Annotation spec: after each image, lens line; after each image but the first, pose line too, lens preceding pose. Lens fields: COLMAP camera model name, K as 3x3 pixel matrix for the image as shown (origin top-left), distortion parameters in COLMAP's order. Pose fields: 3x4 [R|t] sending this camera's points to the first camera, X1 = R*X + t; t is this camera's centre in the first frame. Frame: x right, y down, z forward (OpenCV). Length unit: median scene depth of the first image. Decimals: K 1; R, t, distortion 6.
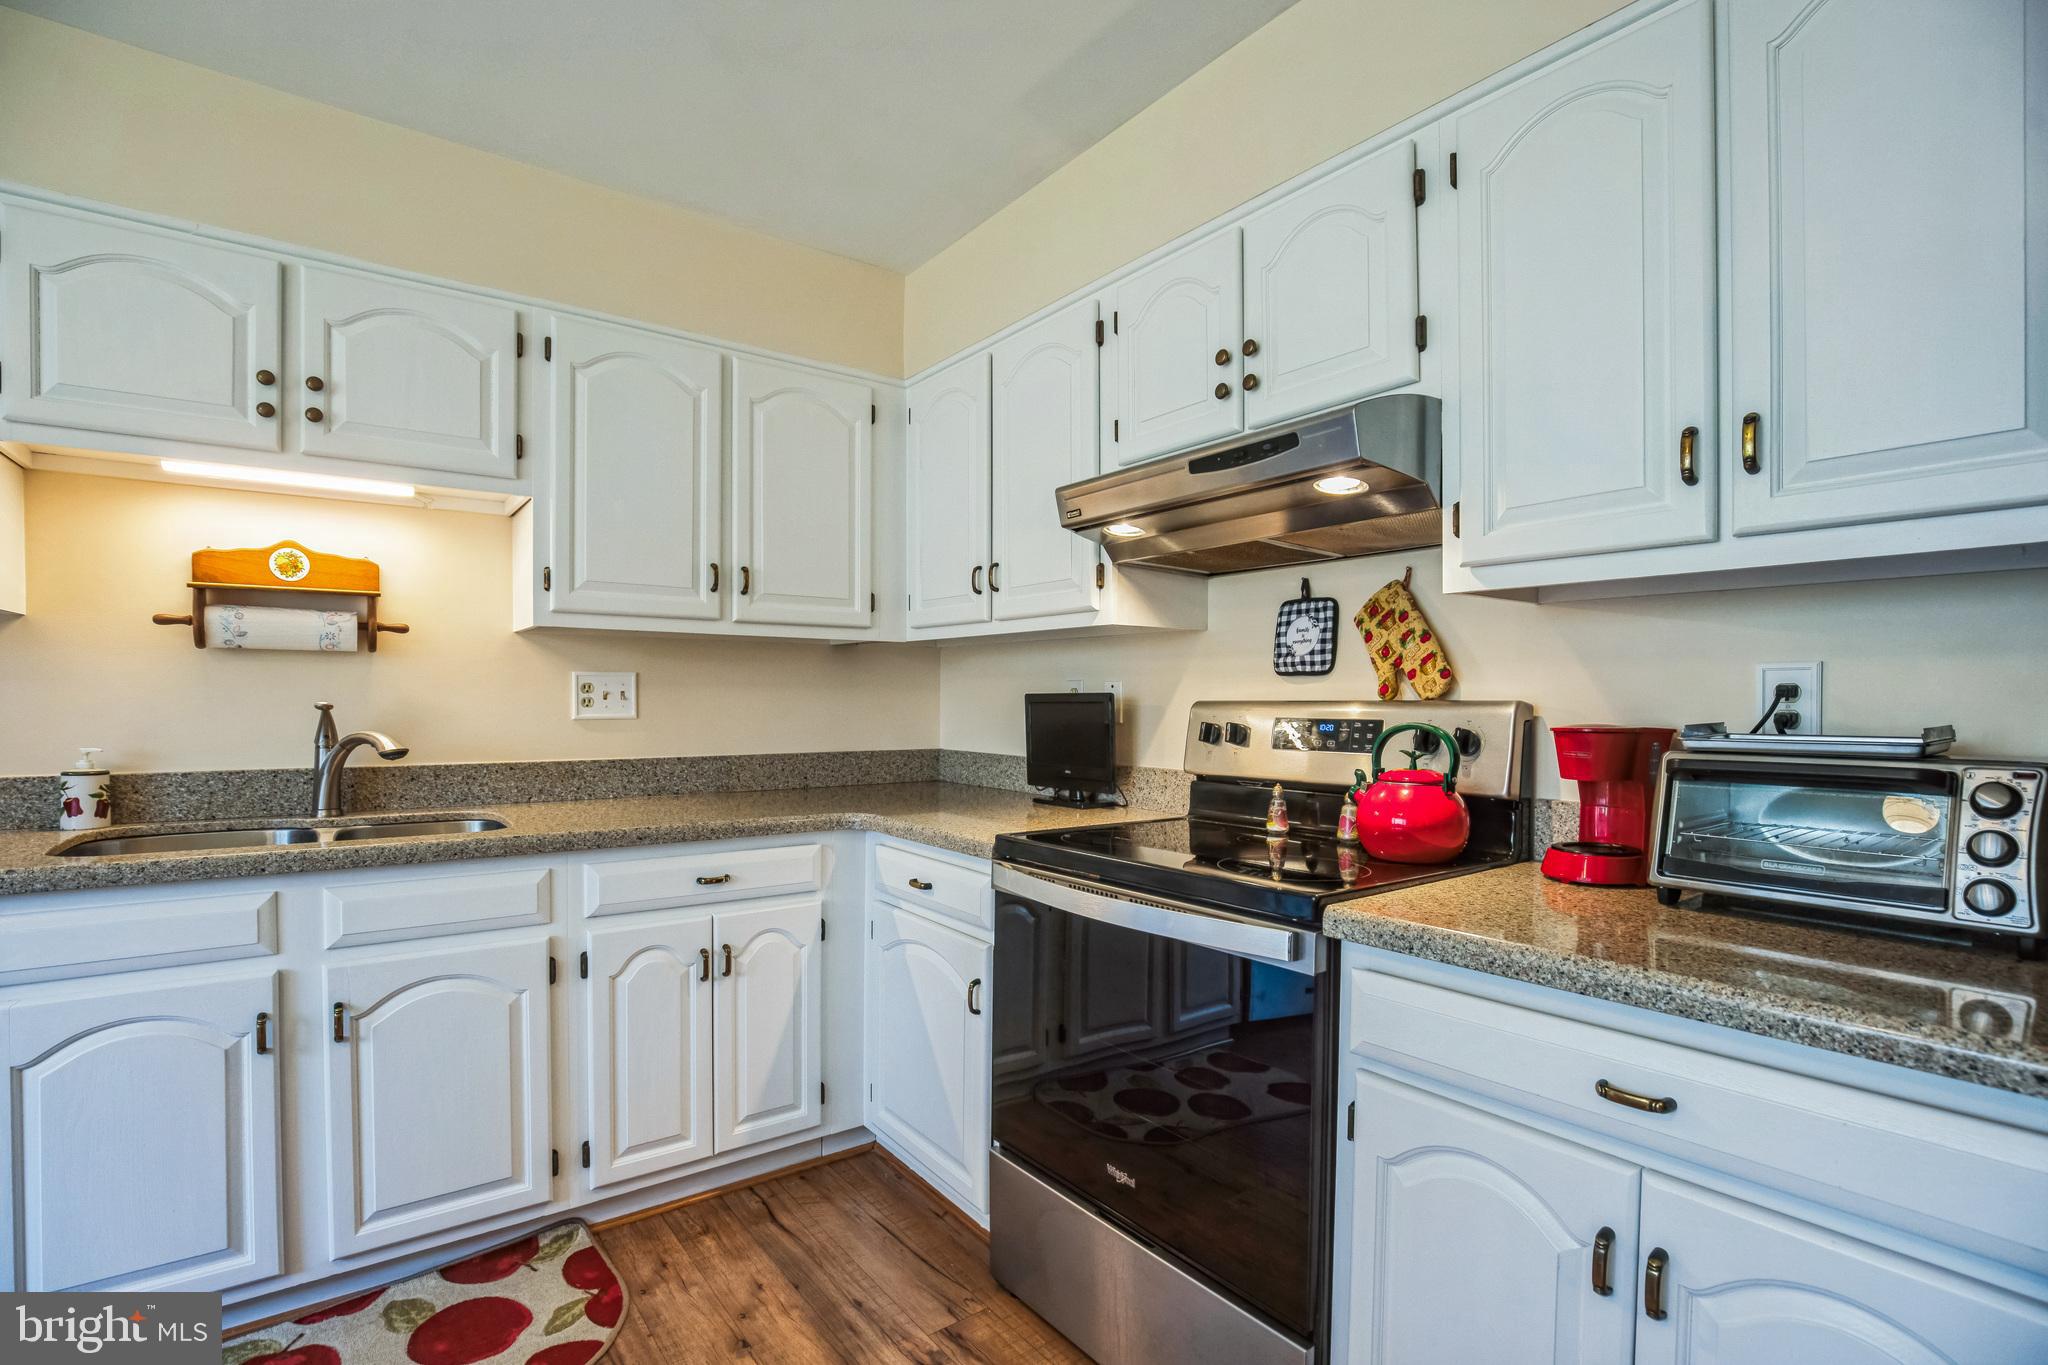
lens RADIAL K [[942.2, 0, 1028.2], [0, 942.2, 711.9], [0, 0, 1]] dist [-0.030362, 0.001430]
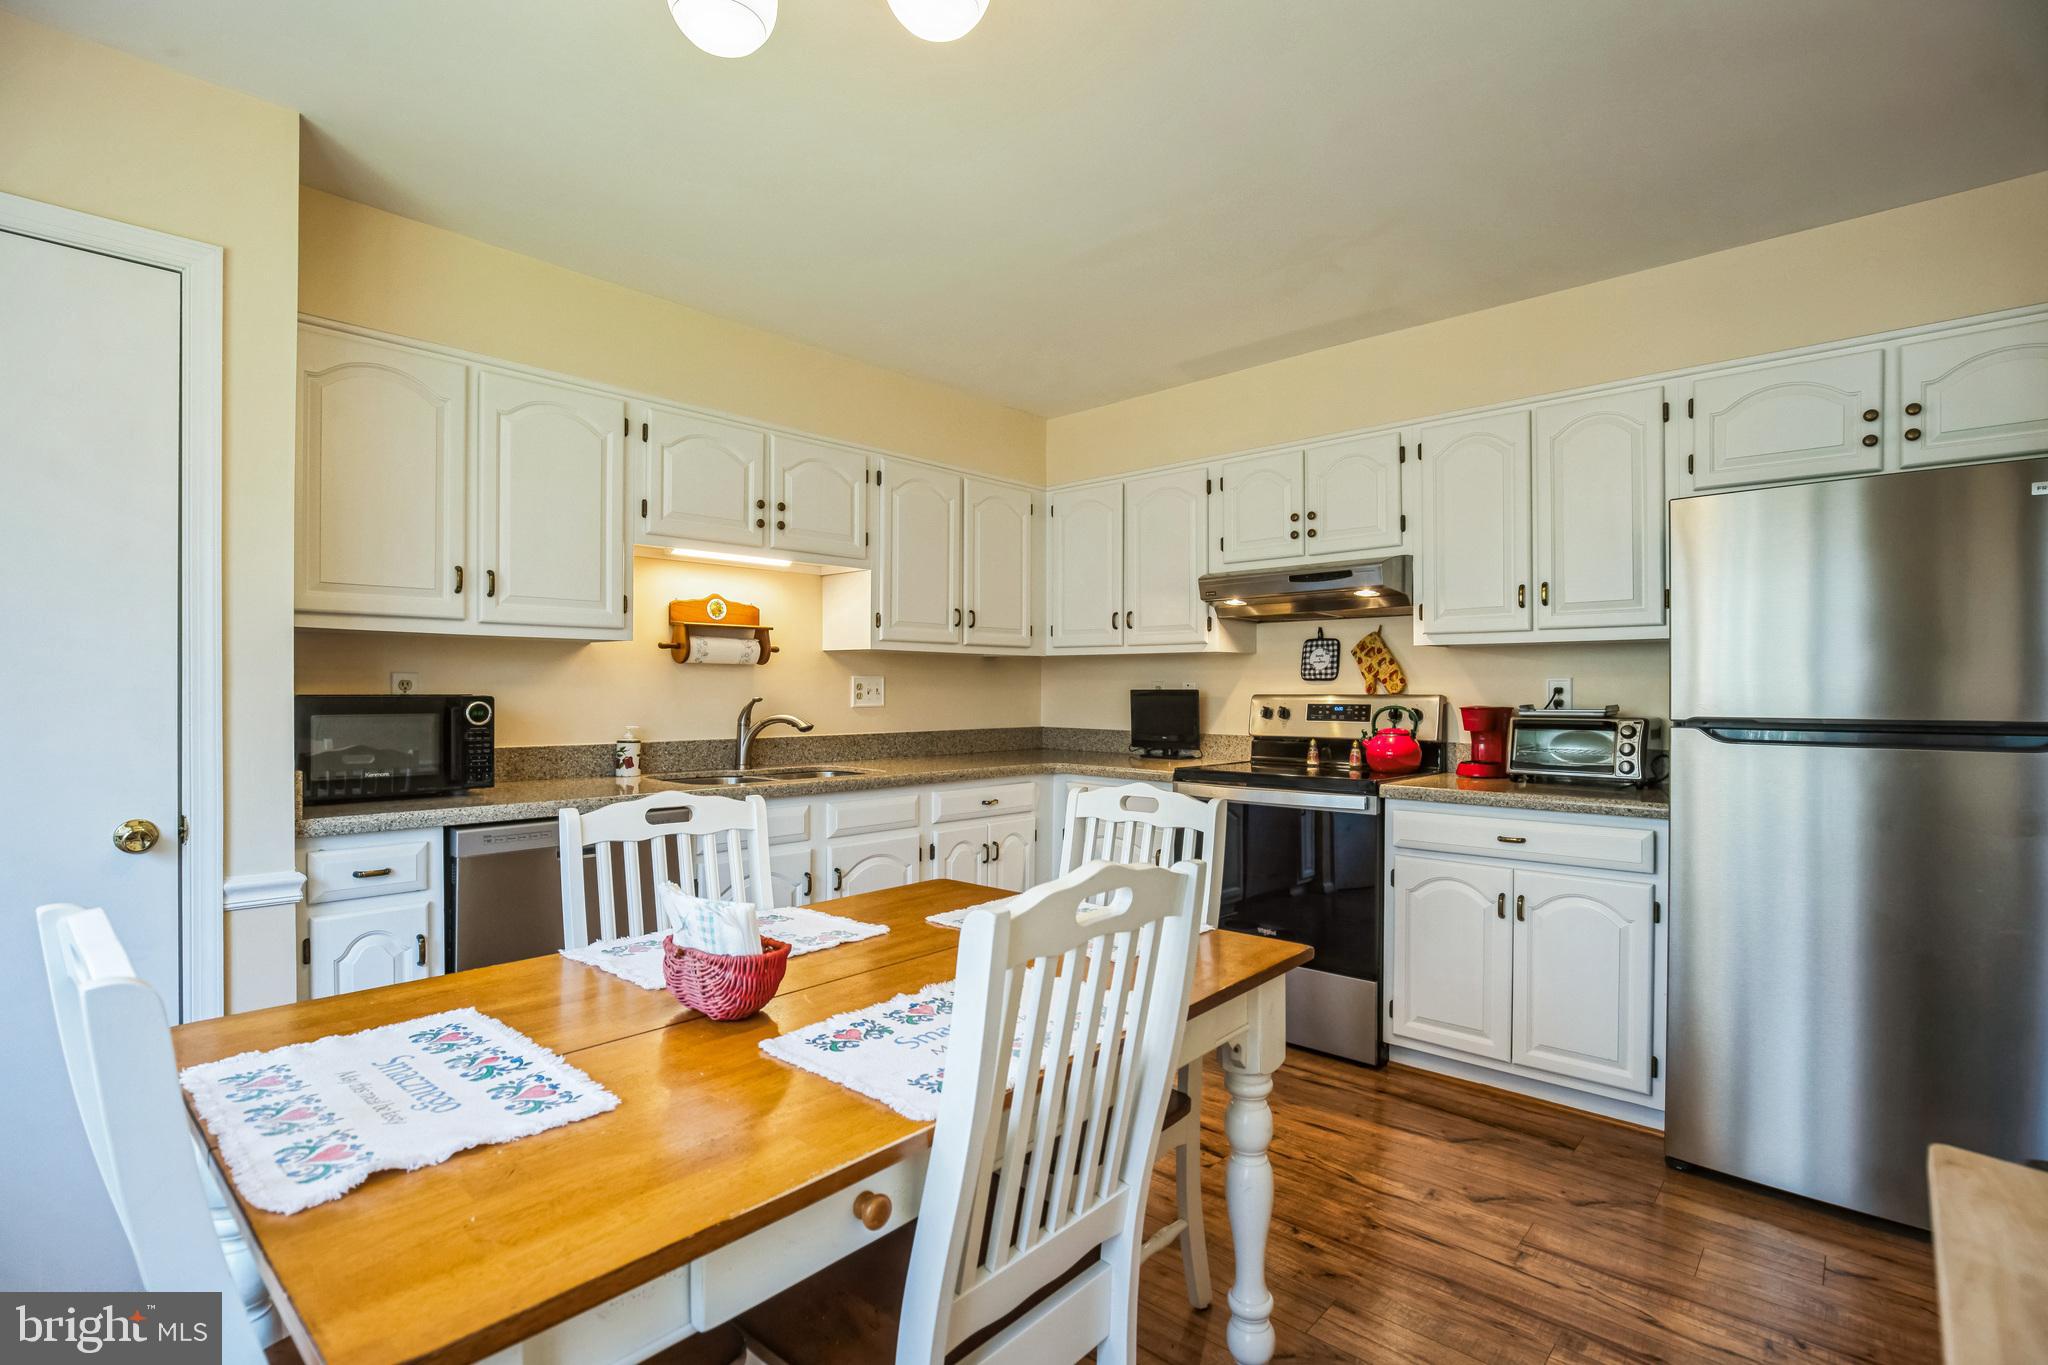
lens RADIAL K [[973.6, 0, 1024.0], [0, 973.6, 682.5], [0, 0, 1]] dist [-0.017371, -0.000211]
pose [[0.983337, -0.000649, 0.181789, -0.678293], [0.004066, 0.999822, -0.018425, -0.002899], [-0.181745, 0.018857, 0.983165, -0.828221]]
